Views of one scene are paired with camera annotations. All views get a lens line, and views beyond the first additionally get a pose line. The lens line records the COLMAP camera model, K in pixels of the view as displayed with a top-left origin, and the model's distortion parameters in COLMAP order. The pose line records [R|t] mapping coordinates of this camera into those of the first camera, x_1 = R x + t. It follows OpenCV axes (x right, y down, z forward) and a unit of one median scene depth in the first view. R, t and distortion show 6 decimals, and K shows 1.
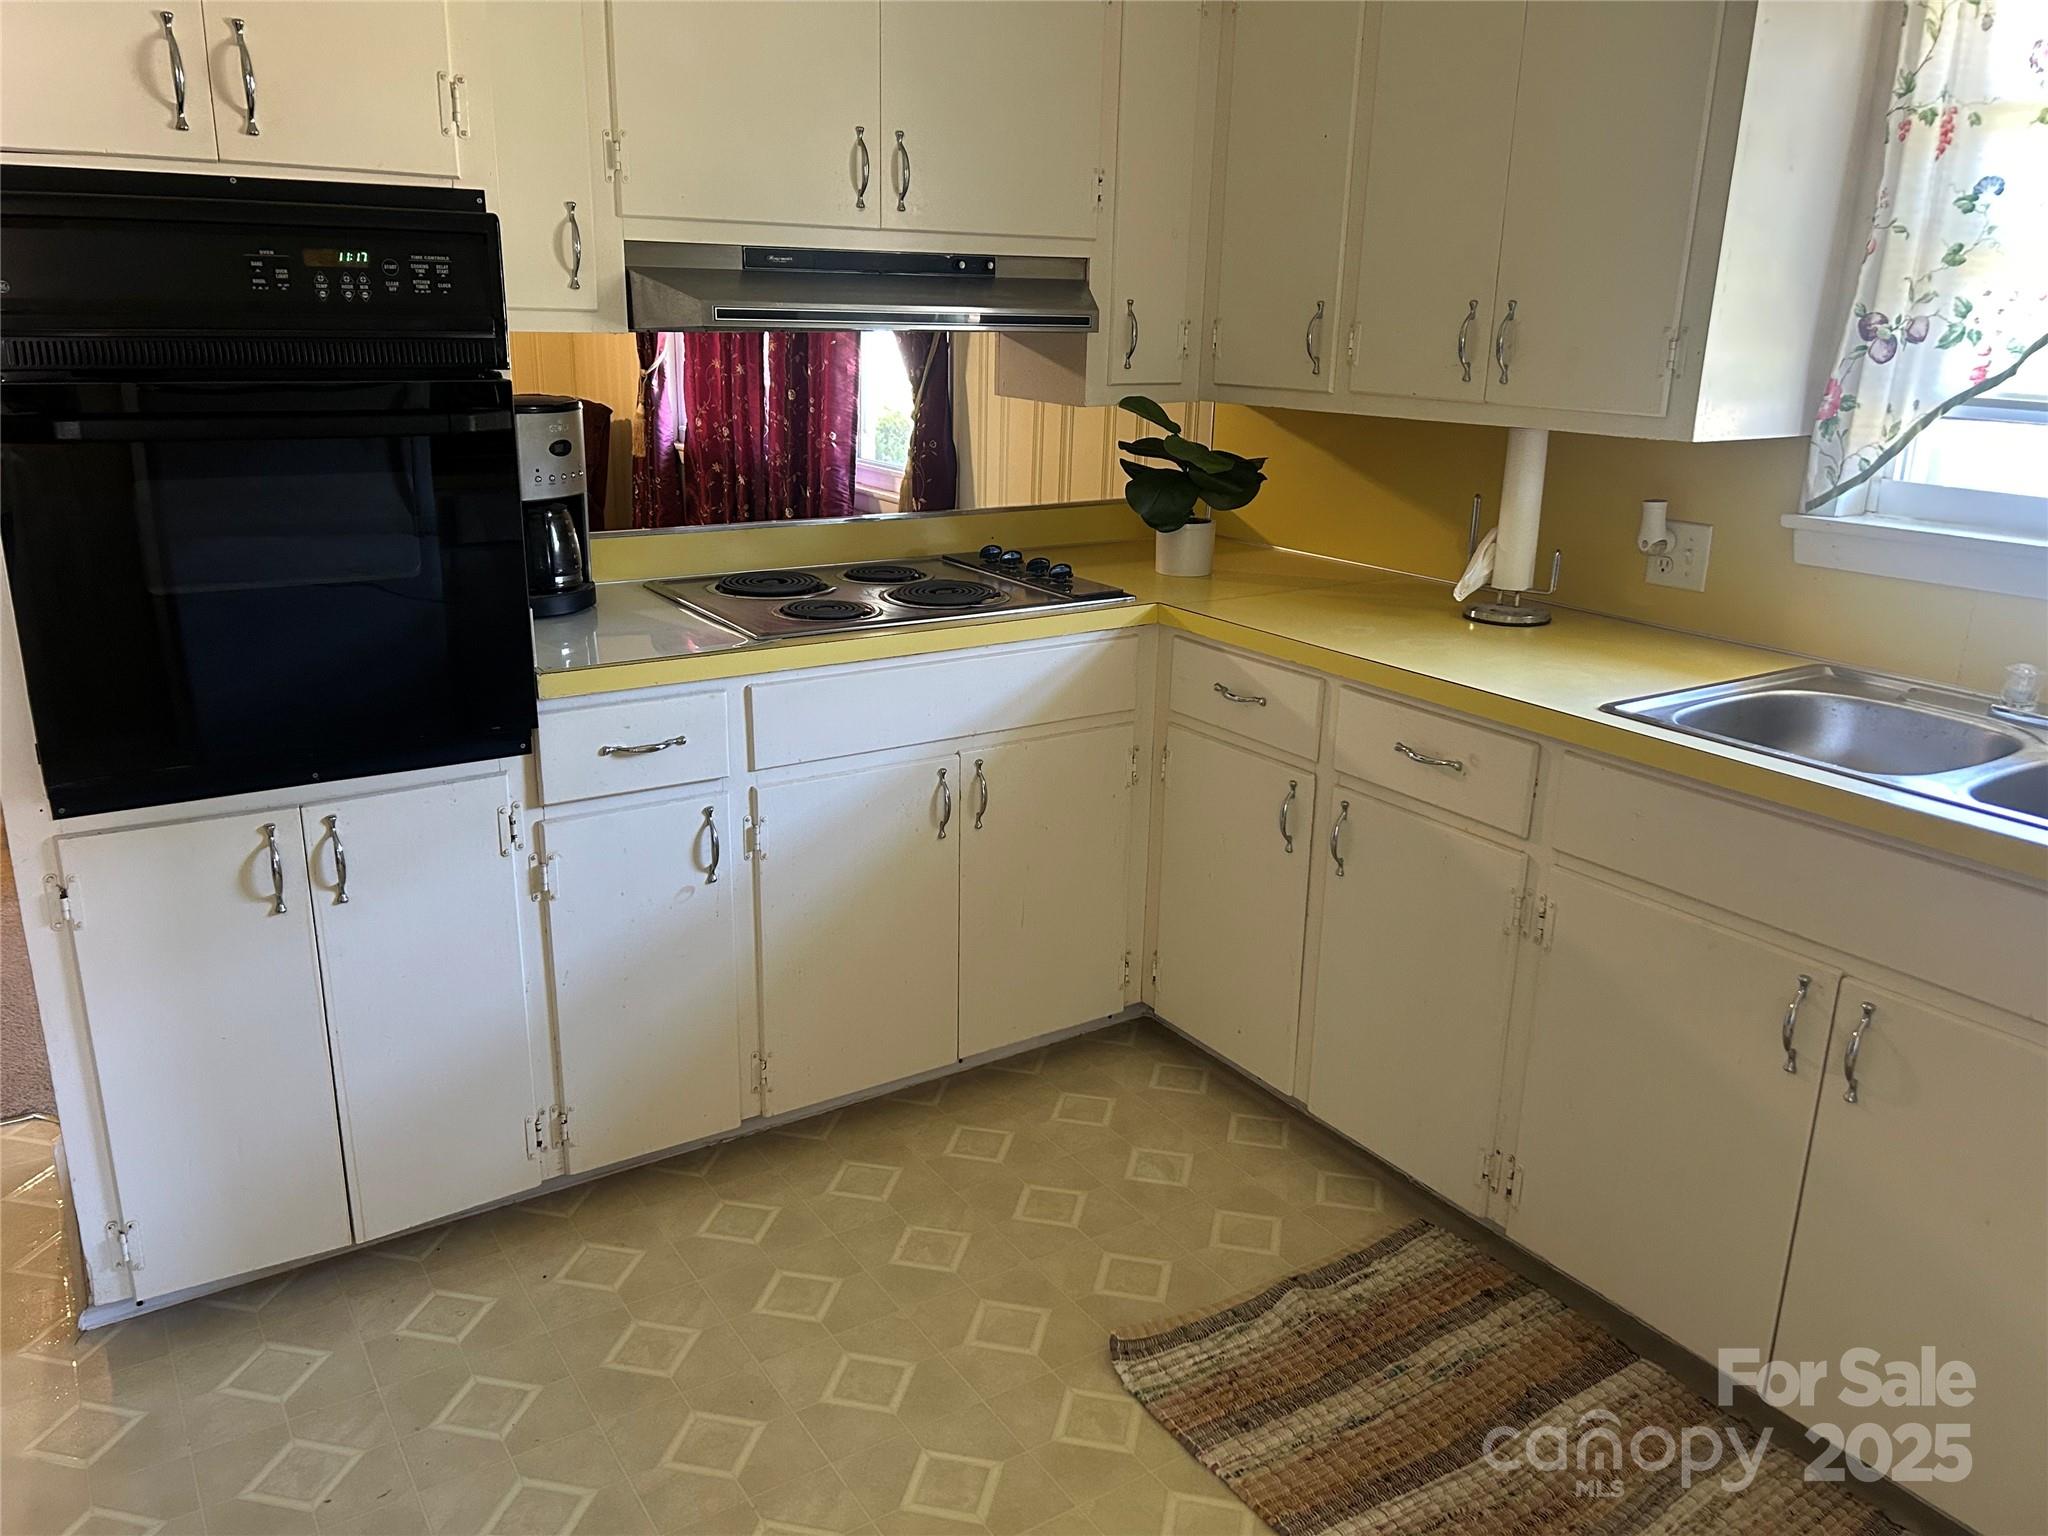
lens RADIAL K [[1544.3, 0, 1029.6], [0, 1544.3, 767.3], [0, 0, 1]] dist [0.055238, -0.065728]
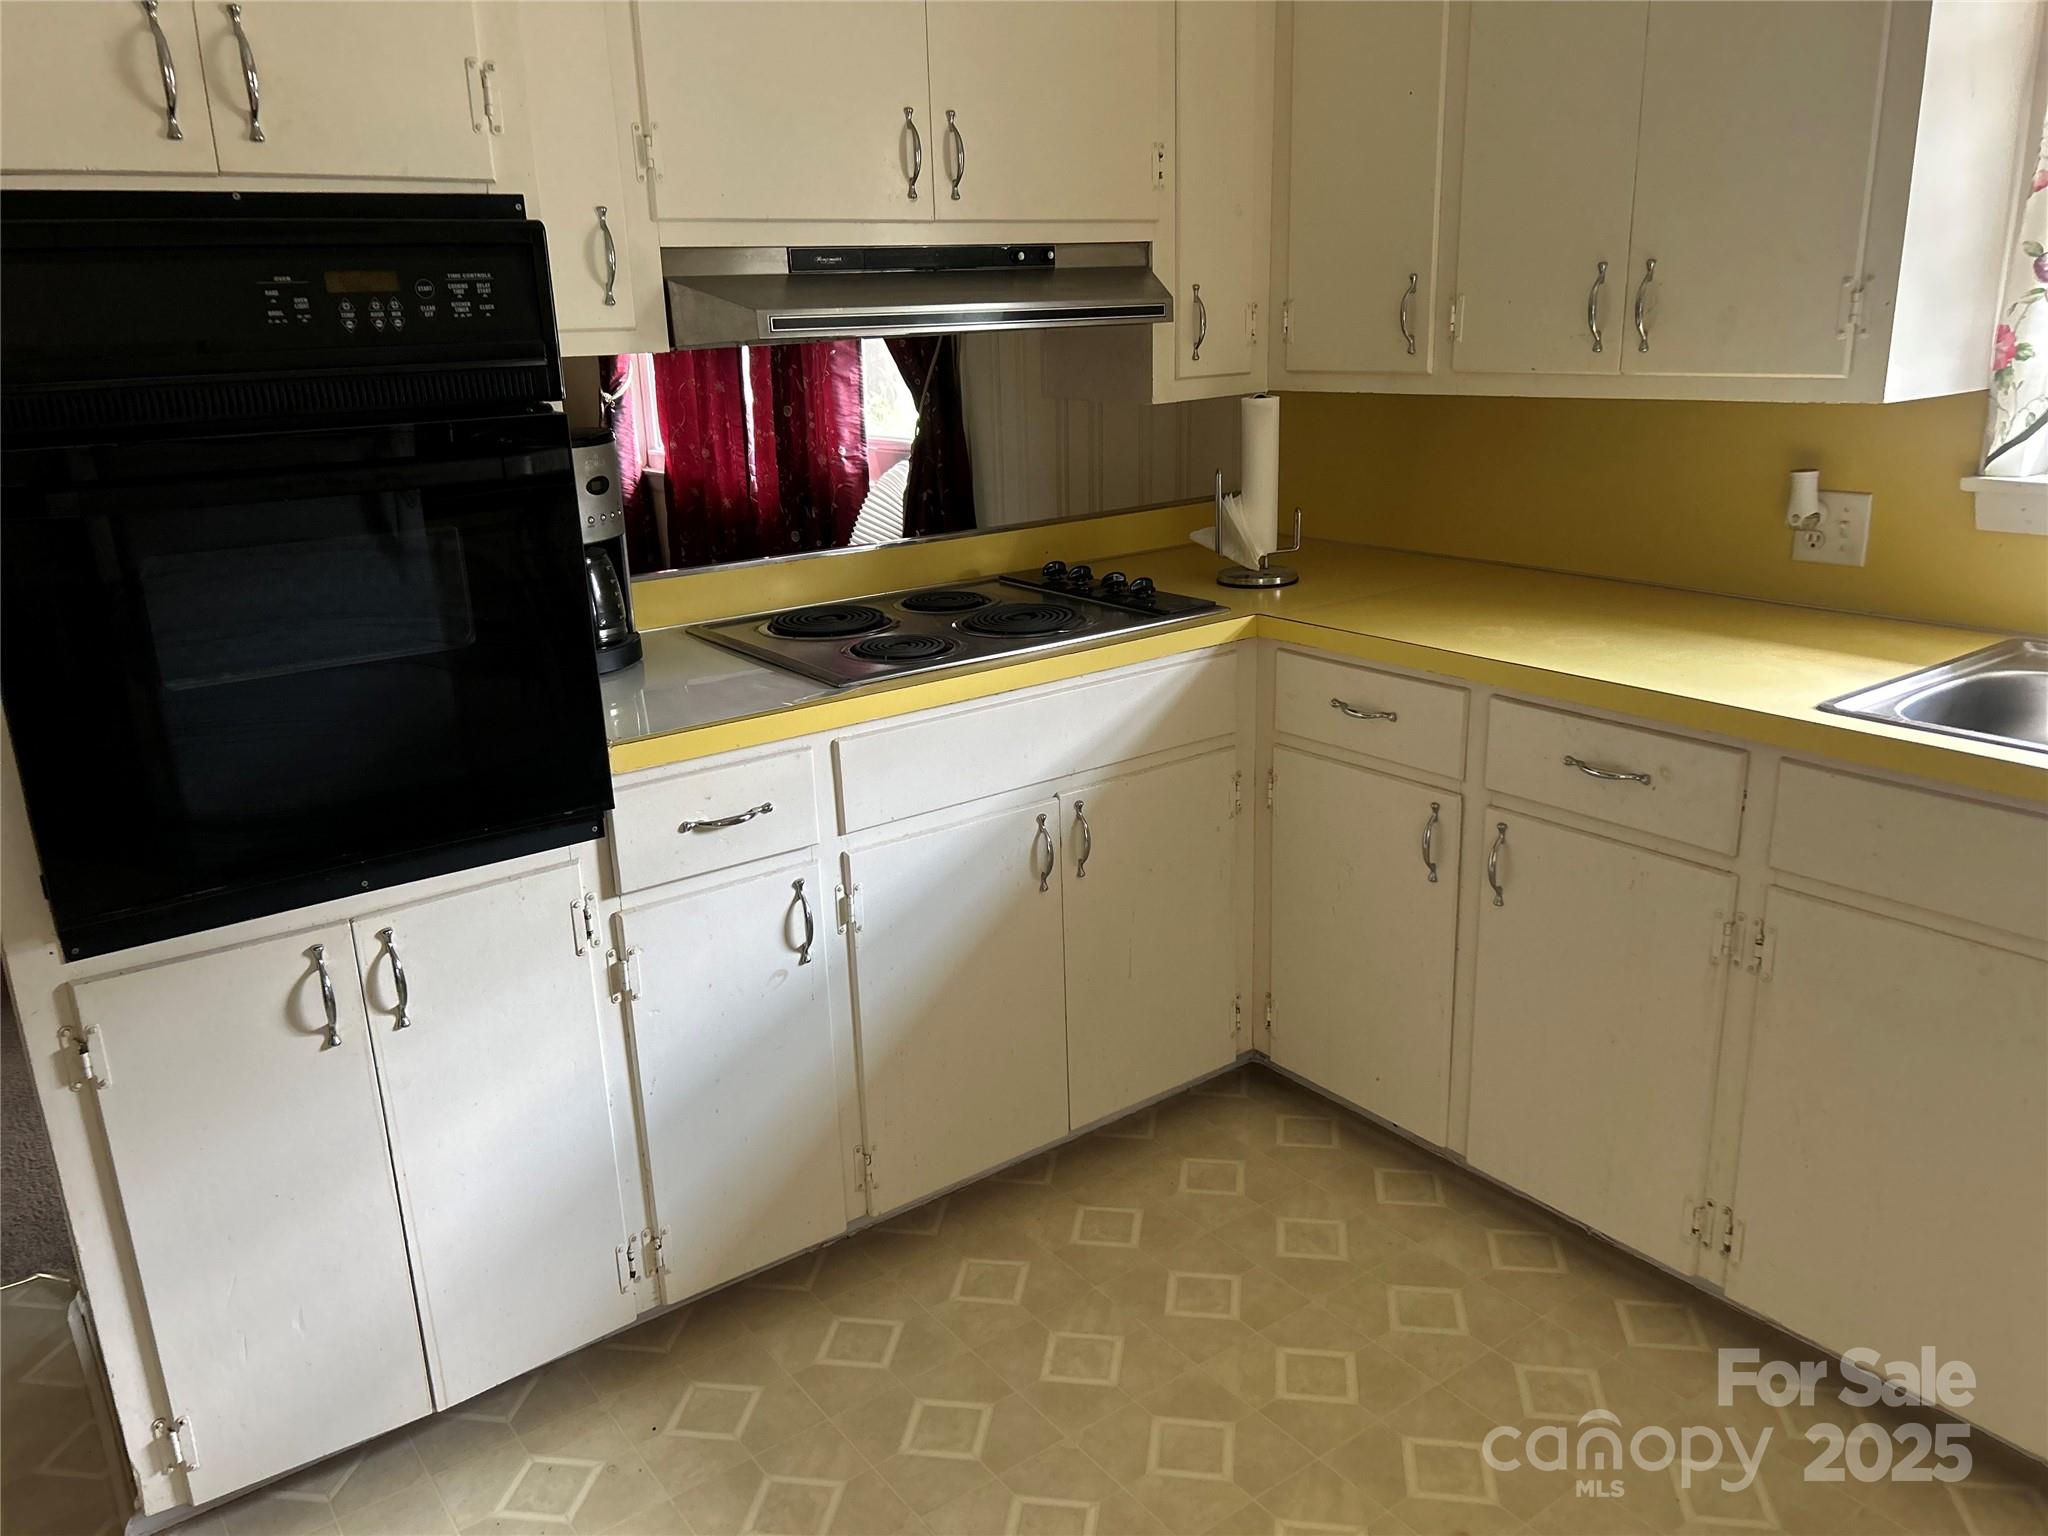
lens RADIAL K [[1544.3, 0, 1023.7], [0, 1544.3, 764.2], [0, 0, 1]] dist [0.055238, -0.065728]
pose [[0.997033, -0.066943, 0.037995, -0.104703], [0.066986, 0.997754, 0.000146, -0.030805], [-0.037920, 0.002400, 0.999278, 0.106210]]
